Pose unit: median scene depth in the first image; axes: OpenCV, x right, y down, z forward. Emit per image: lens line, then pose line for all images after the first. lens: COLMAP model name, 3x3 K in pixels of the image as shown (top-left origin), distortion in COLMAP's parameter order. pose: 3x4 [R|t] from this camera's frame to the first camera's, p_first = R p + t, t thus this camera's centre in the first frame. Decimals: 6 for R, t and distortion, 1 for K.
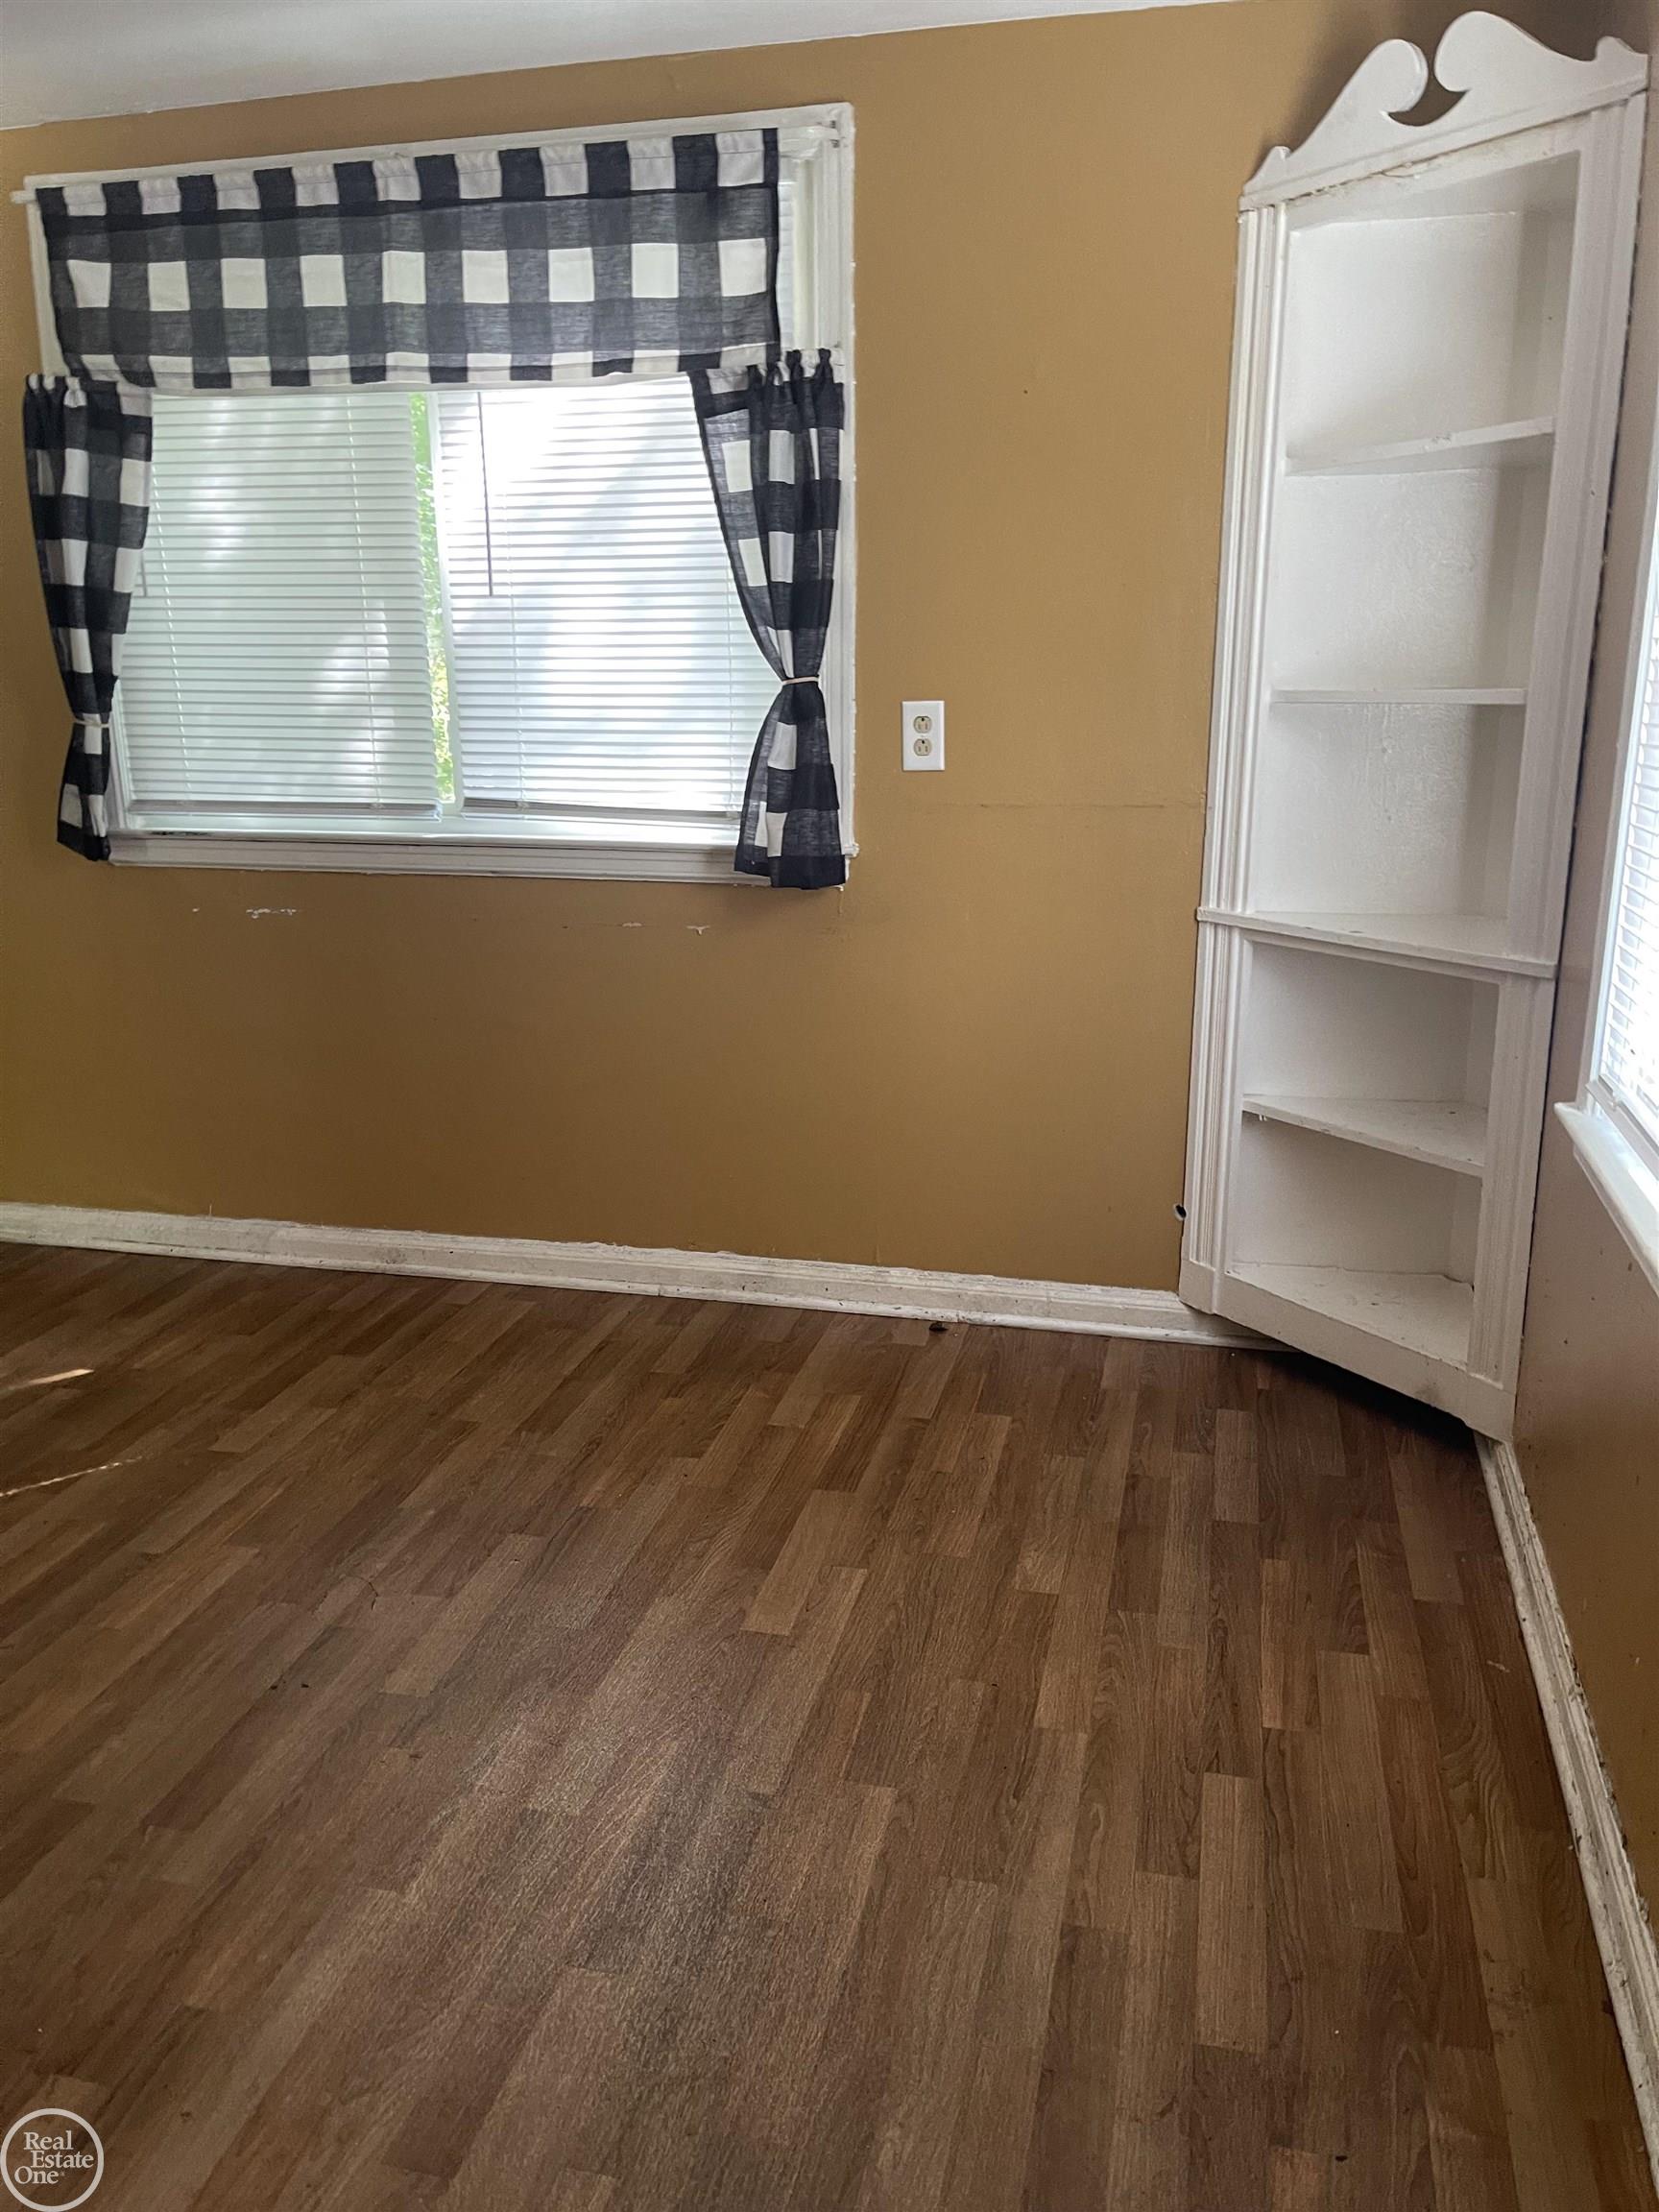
lens RADIAL K [[1684.1, 0, 829.5], [0, 1684.1, 1106.0], [0, 0, 1]] dist [0.083596, -0.139027]
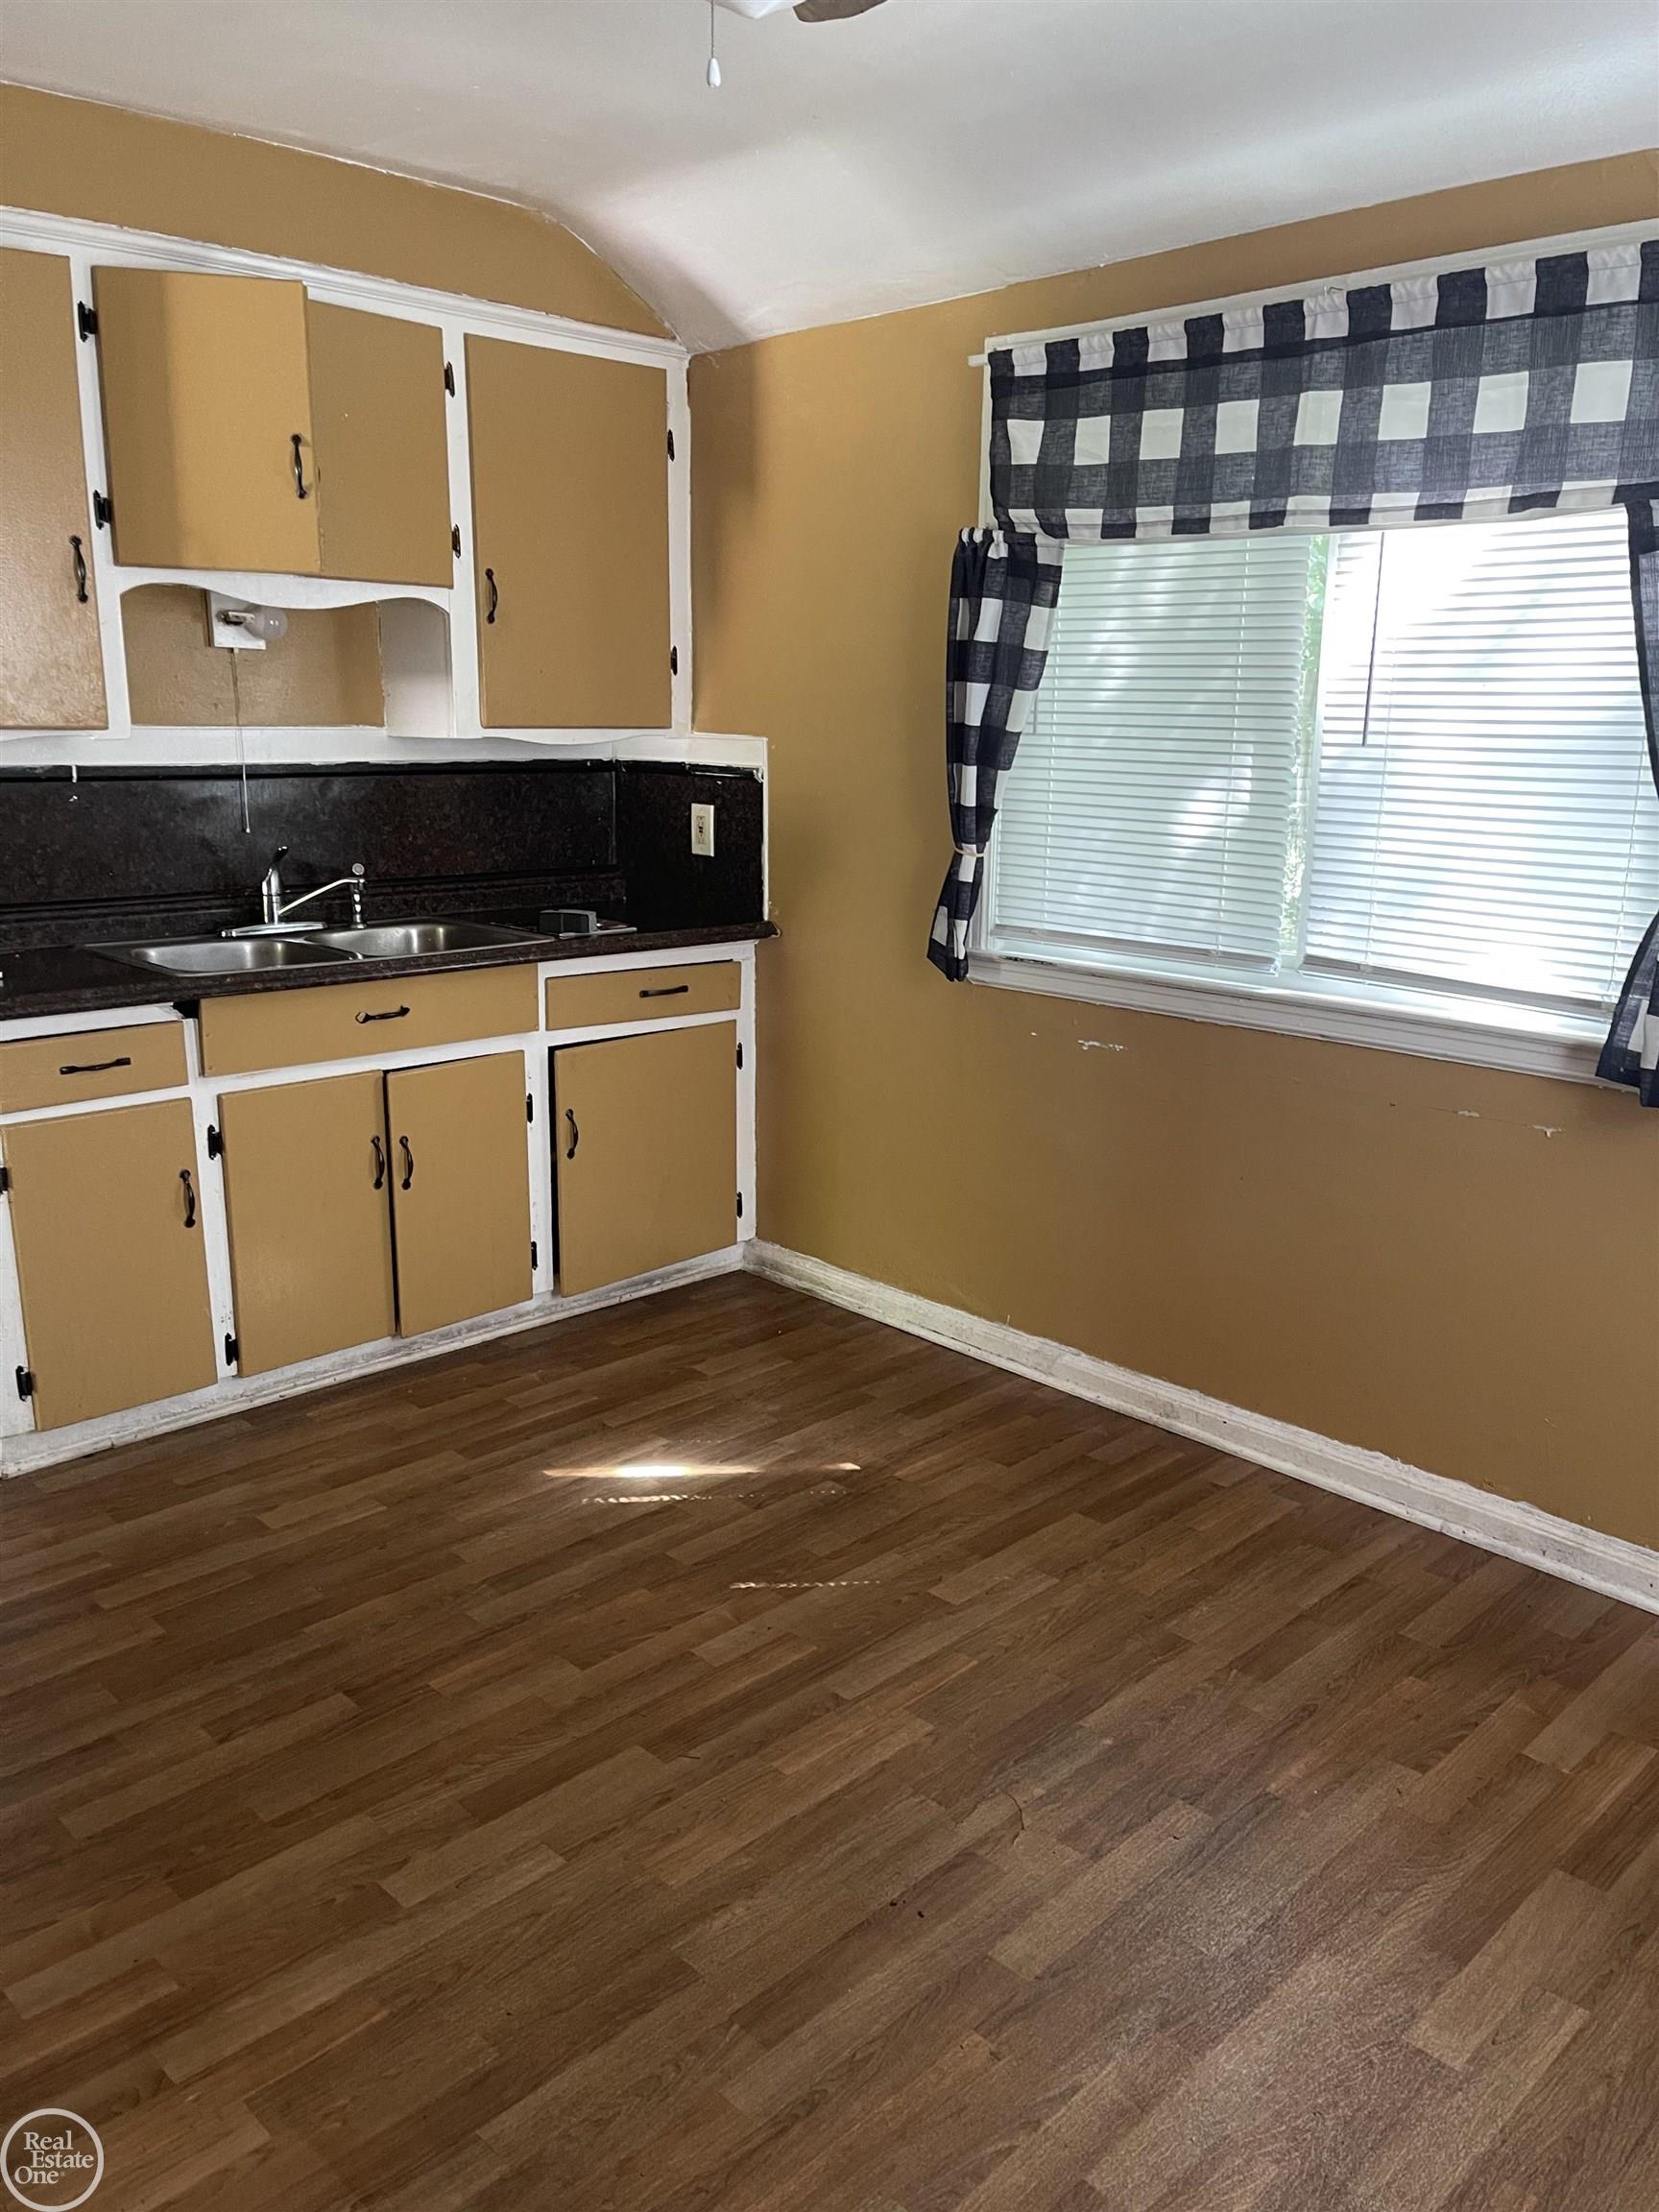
lens RADIAL K [[1664.8, 0, 825.9], [0, 1664.8, 1078.1], [0, 0, 1]] dist [0.021738, -0.010615]
pose [[0.844948, 0.131871, -0.518336, 0.051597], [-0.148385, 0.988882, 0.009700, -0.088010], [0.513853, 0.068717, 0.855122, 0.081927]]
